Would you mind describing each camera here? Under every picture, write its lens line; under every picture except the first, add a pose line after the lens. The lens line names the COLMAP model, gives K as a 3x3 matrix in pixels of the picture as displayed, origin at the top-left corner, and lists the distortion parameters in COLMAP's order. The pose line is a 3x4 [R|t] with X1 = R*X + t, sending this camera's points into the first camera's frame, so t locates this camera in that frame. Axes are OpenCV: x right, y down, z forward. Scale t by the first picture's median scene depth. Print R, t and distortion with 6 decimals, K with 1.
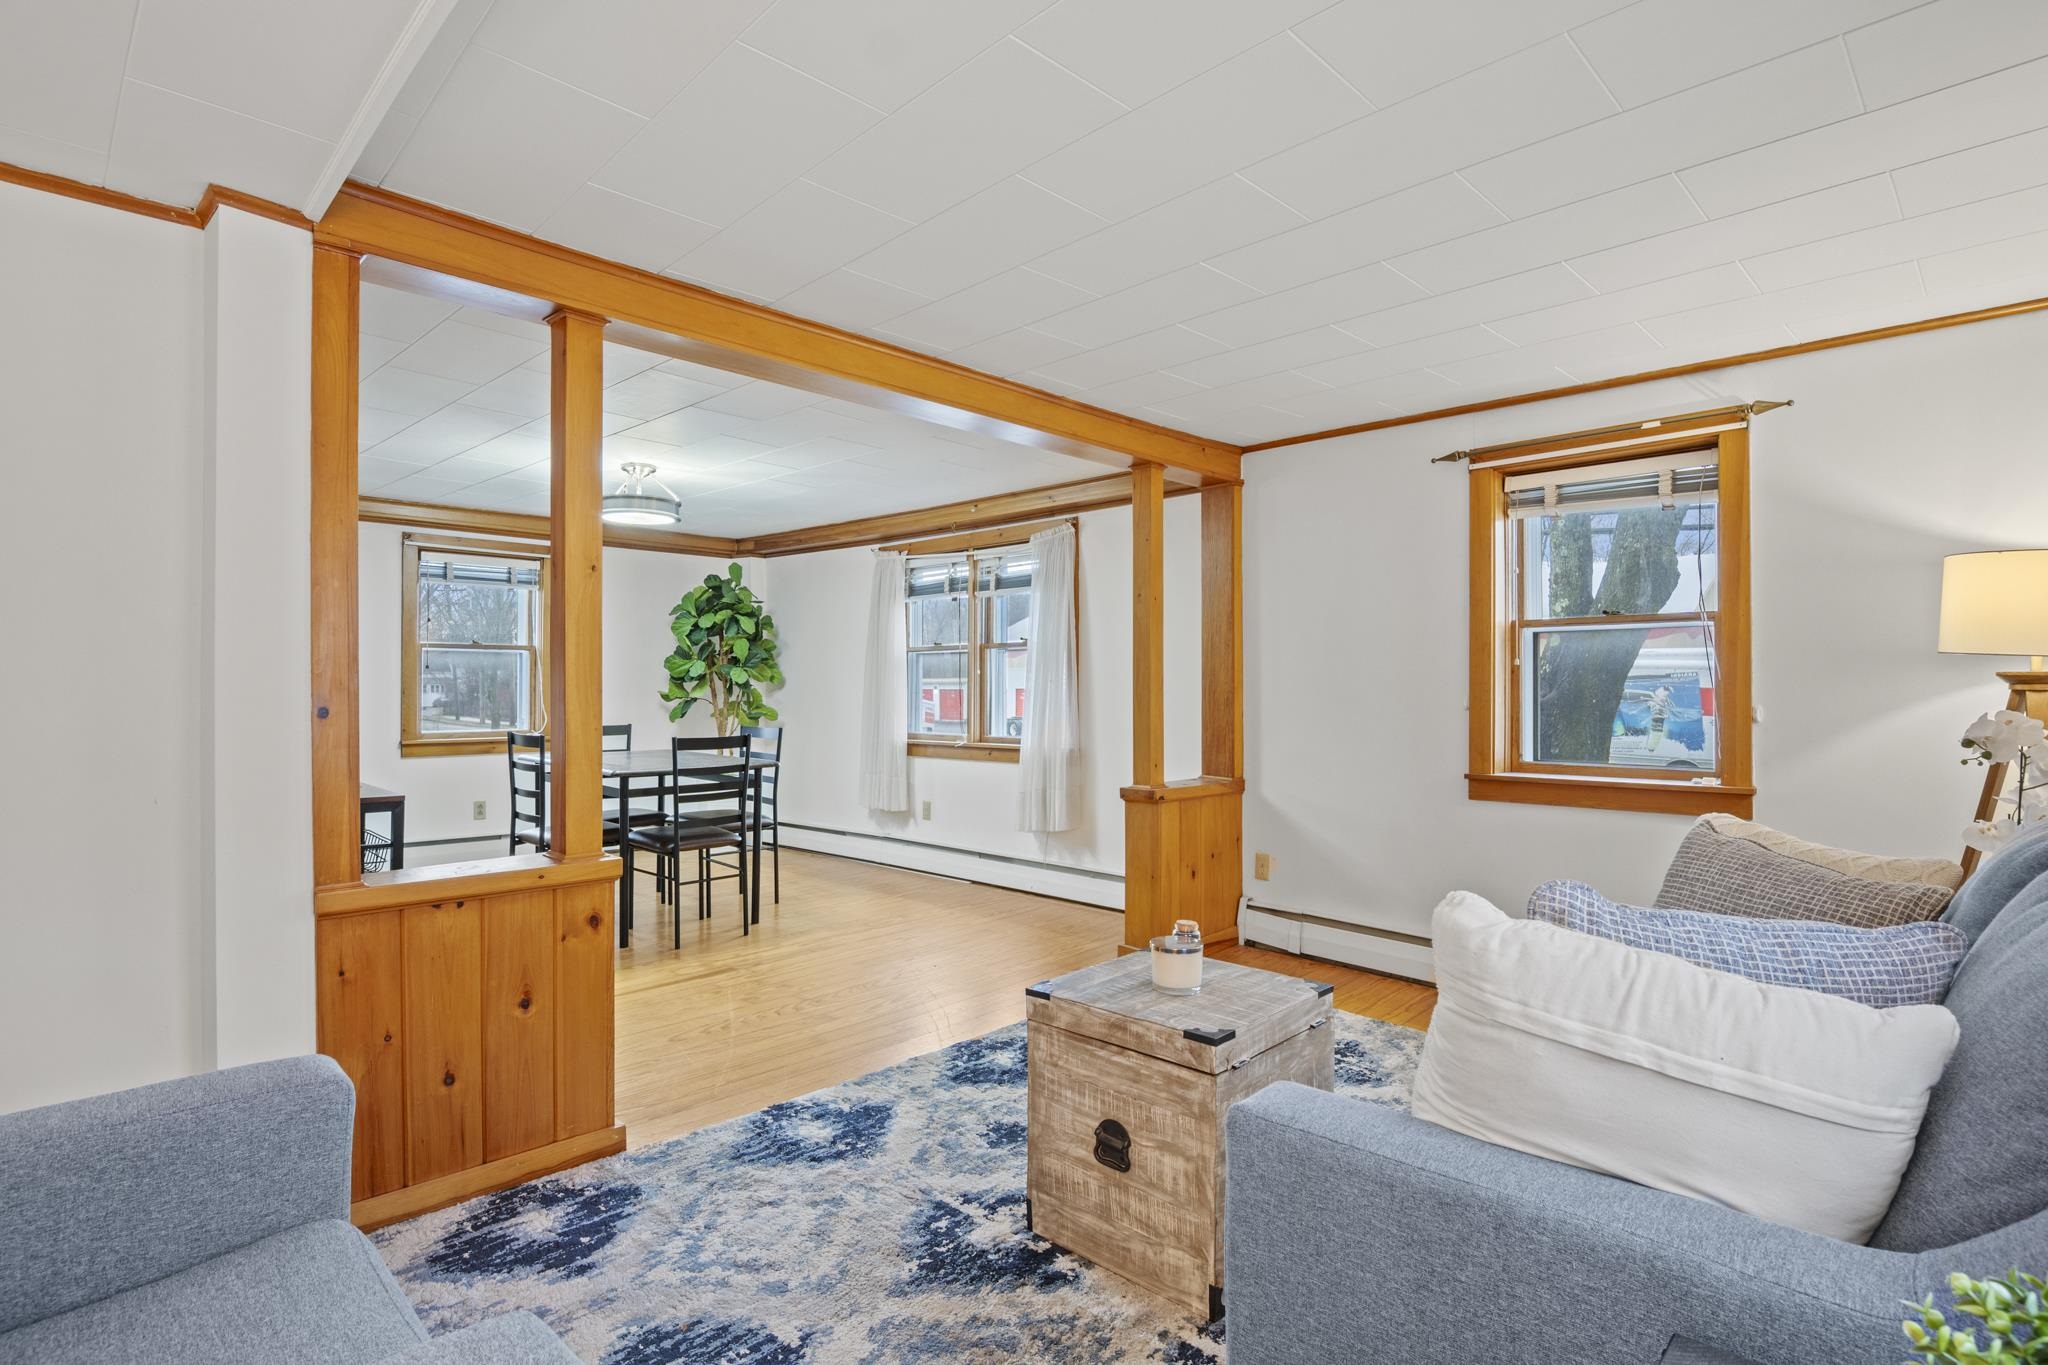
lens RADIAL K [[1013.9, 0, 1016.3], [0, 1013.9, 677.3], [0, 0, 1]] dist [-0.022614, -0.001647]
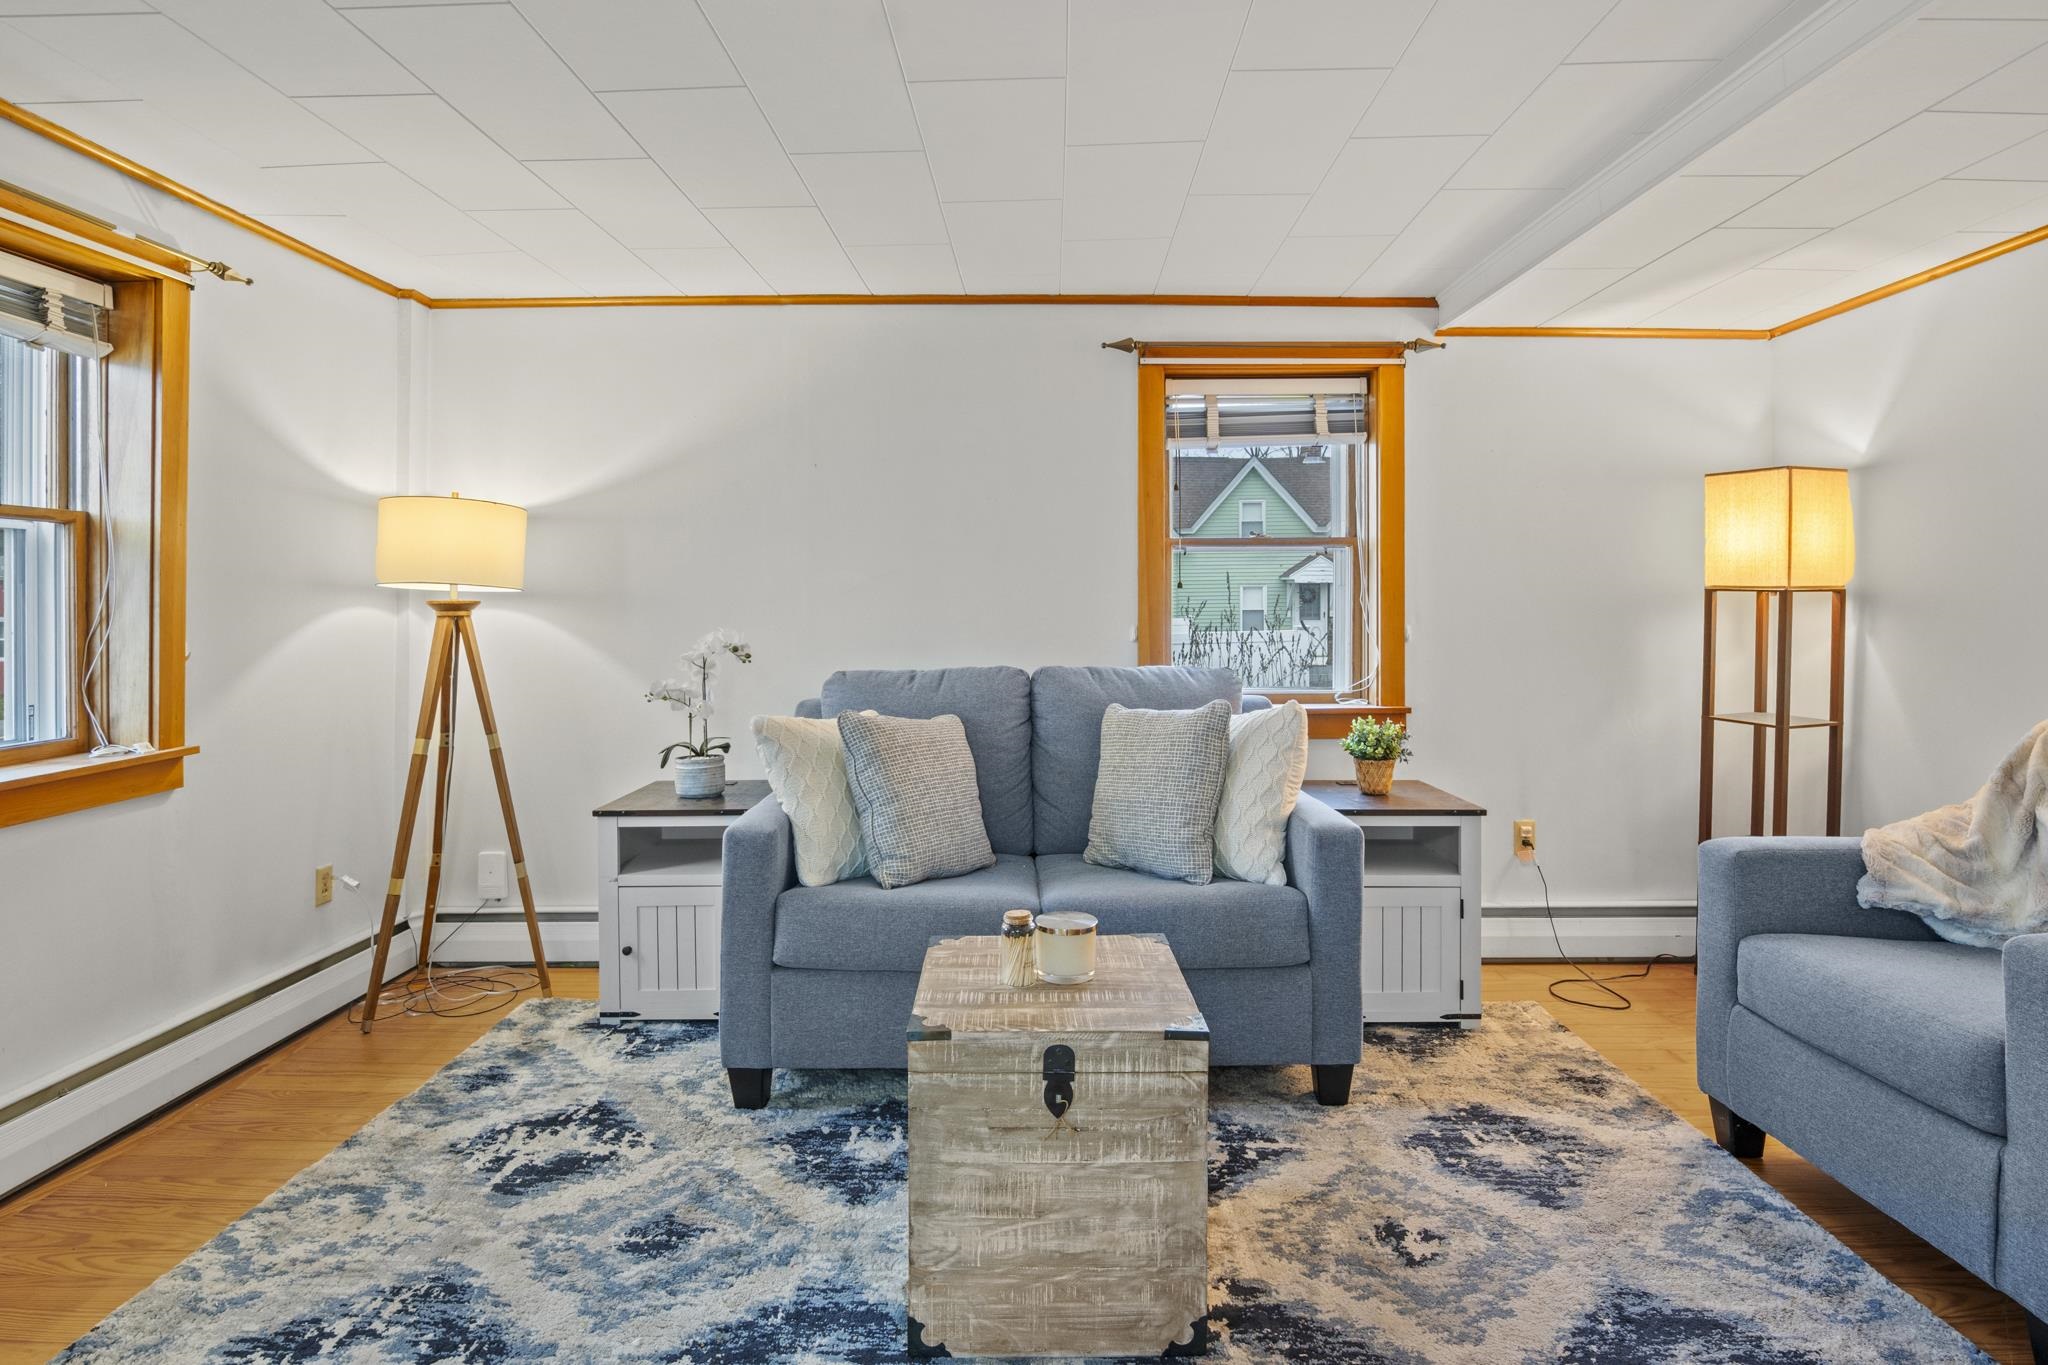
lens RADIAL K [[1043.3, 0, 1016.4], [0, 1043.3, 605.1], [0, 0, 1]] dist [-0.013510, -0.006388]
pose [[-0.692767, 0.001219, 0.721161, -0.170210], [-0.001511, 0.999994, -0.003141, 0.001333], [-0.721160, -0.003266, -0.692761, 0.631974]]
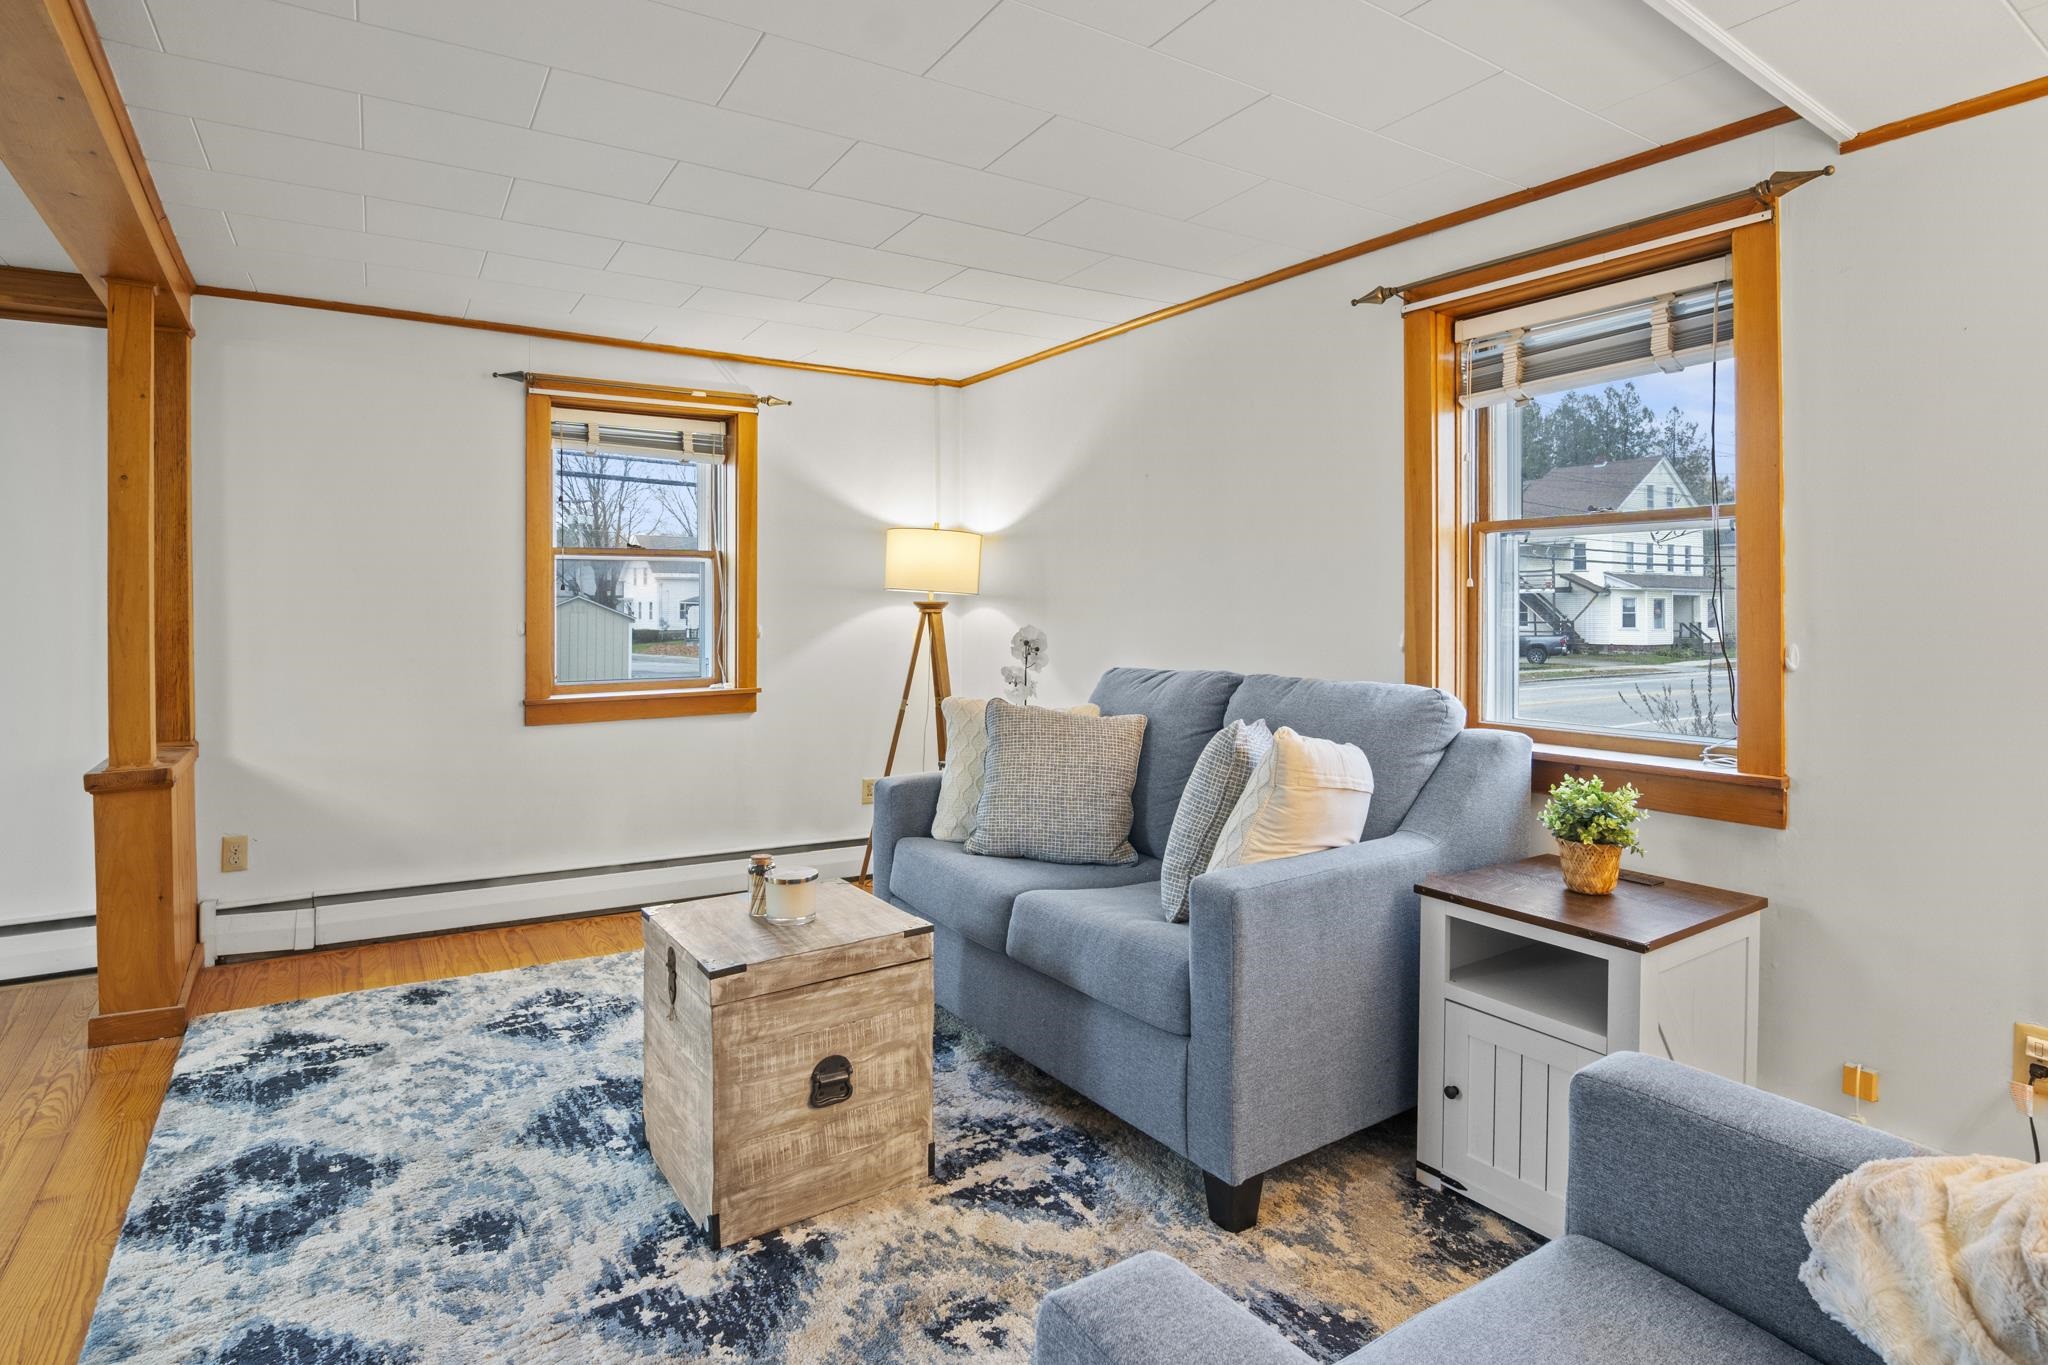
lens RADIAL K [[1043.3, 0, 1016.4], [0, 1043.3, 605.1], [0, 0, 1]] dist [-0.013510, -0.006388]
pose [[0.207466, -0.002780, 0.978238, -0.310721], [-0.005755, 0.999975, 0.004062, -0.003135], [-0.978225, -0.006473, 0.207445, 0.220844]]
